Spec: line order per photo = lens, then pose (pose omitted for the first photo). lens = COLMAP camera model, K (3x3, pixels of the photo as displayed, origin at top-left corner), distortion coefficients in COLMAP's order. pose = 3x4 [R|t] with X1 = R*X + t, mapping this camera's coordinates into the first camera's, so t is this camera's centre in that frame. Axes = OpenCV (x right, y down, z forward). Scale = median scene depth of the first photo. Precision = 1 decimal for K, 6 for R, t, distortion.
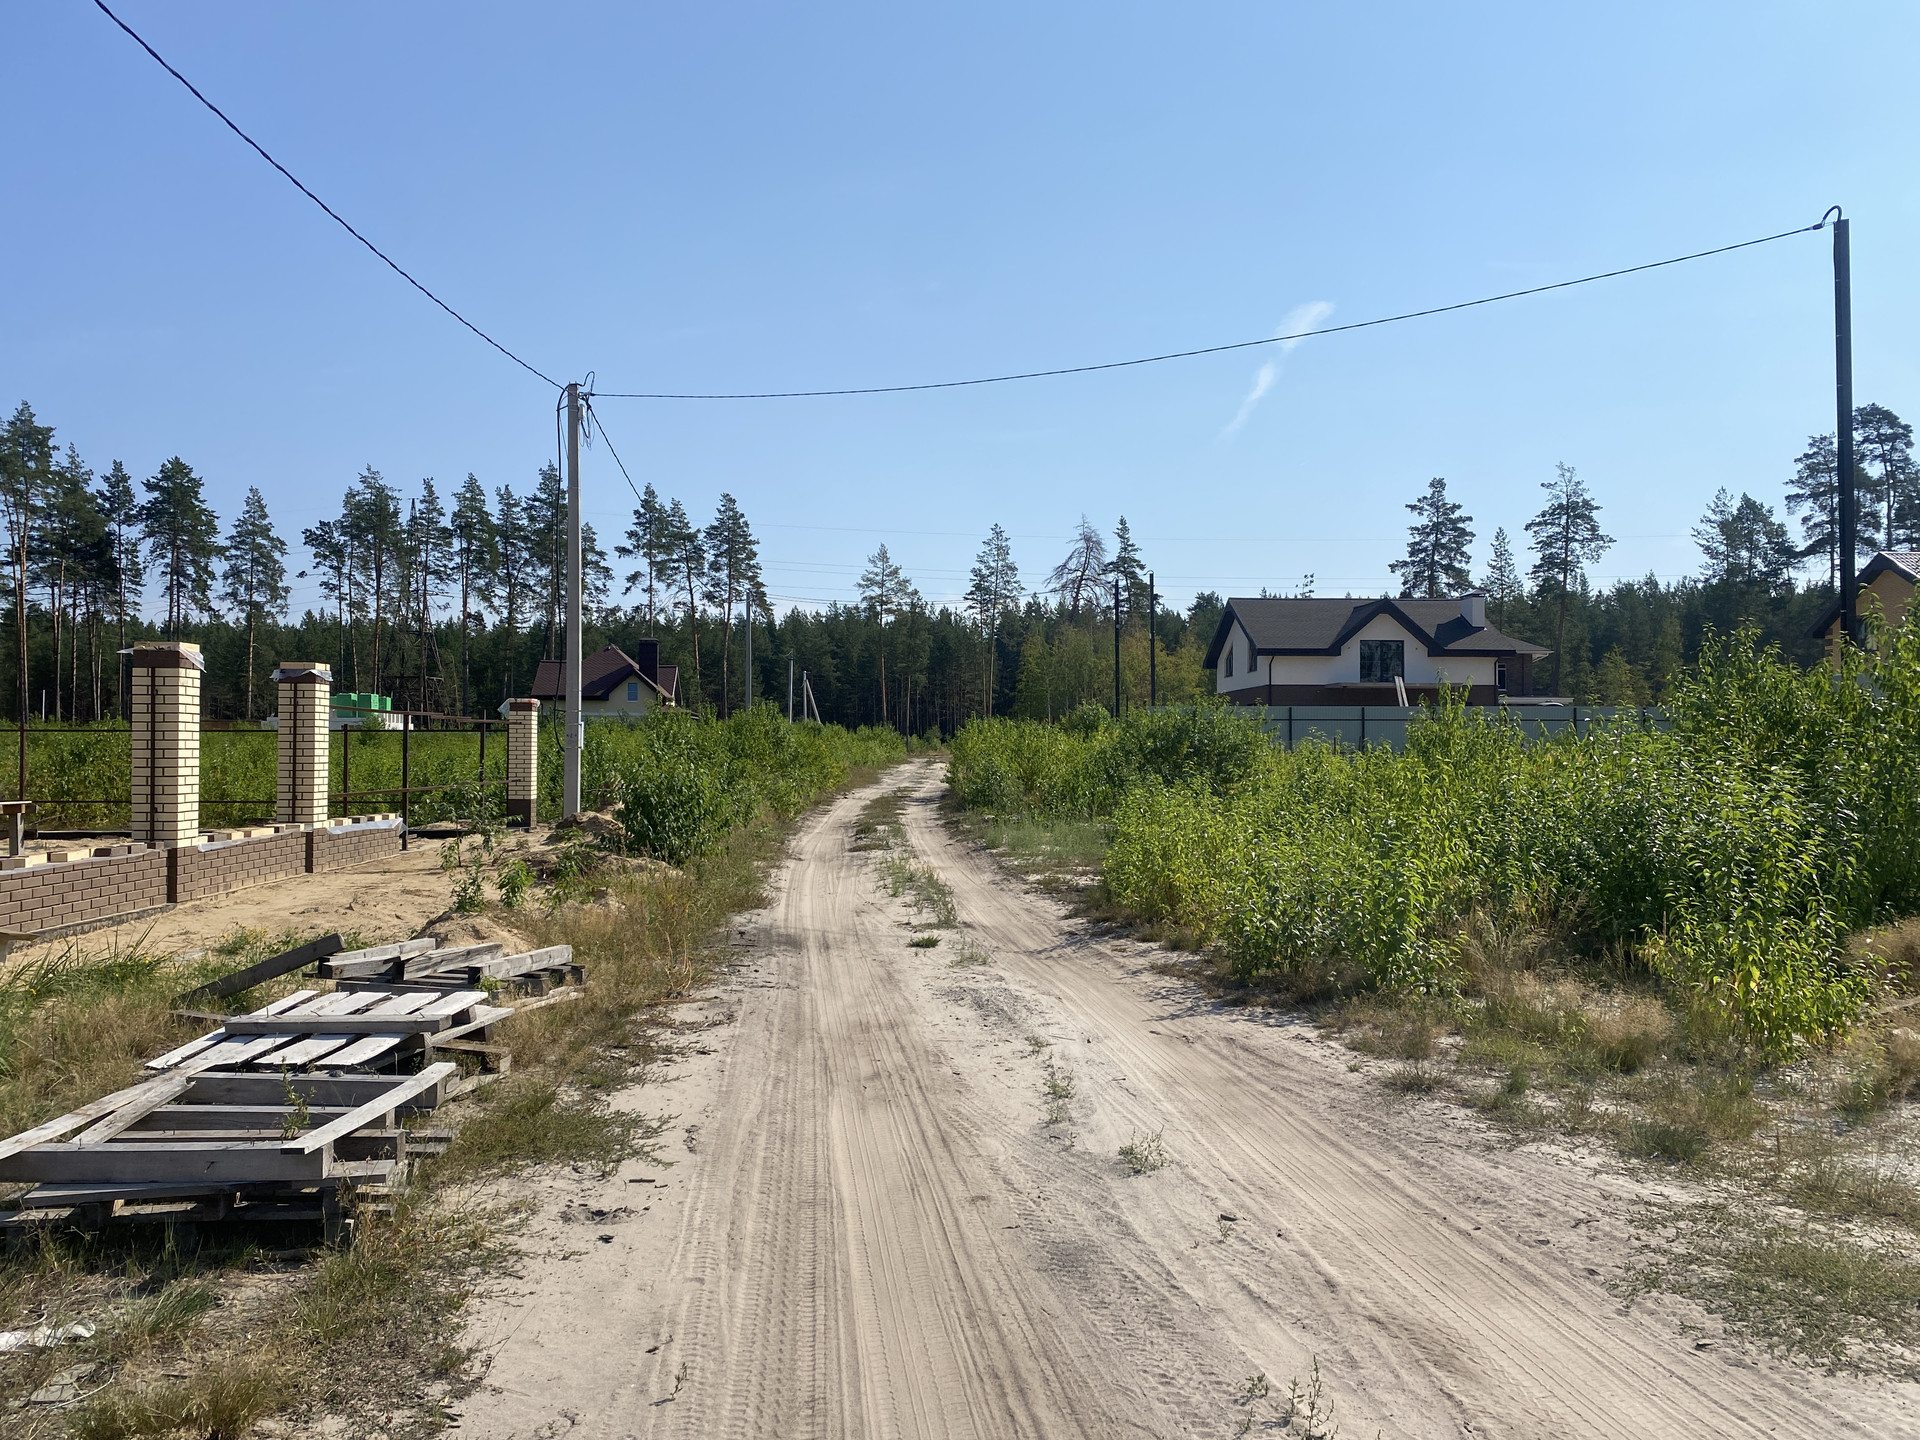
lens RADIAL K [[1475.3, 0, 945.8], [0, 1475.3, 715.4], [0, 0, 1]] dist [0.049402, -0.054119]
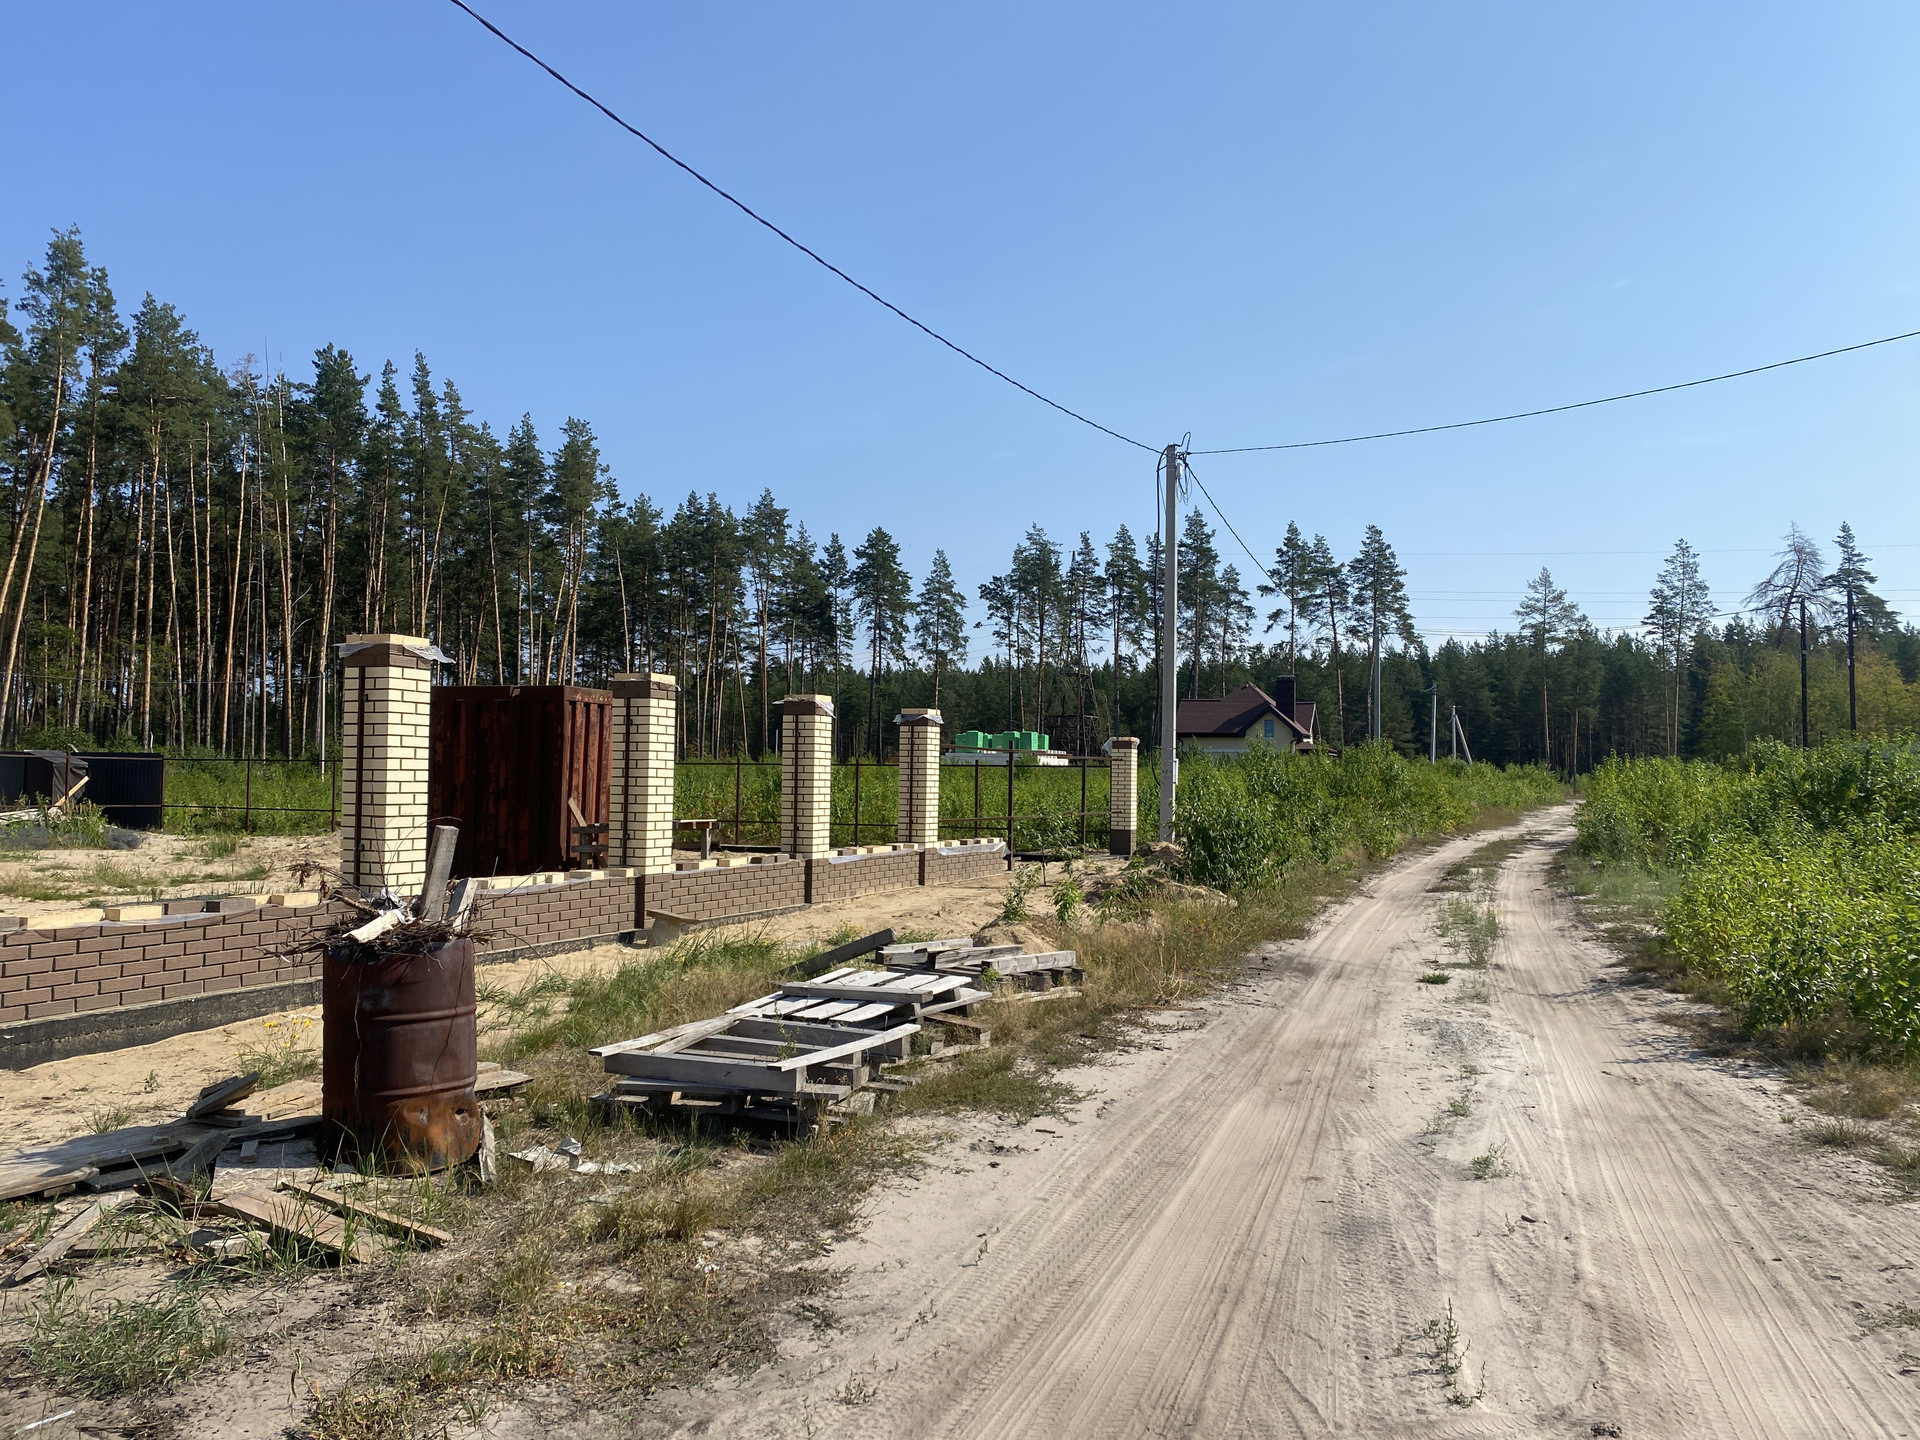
lens RADIAL K [[1475.3, 0, 961.1], [0, 1475.3, 720.9], [0, 0, 1]] dist [0.049402, -0.054119]
pose [[0.909454, -0.005924, -0.415762, 0.123518], [-0.002858, 0.999786, -0.020498, -0.001956], [0.415795, 0.019831, 0.909242, -0.080335]]
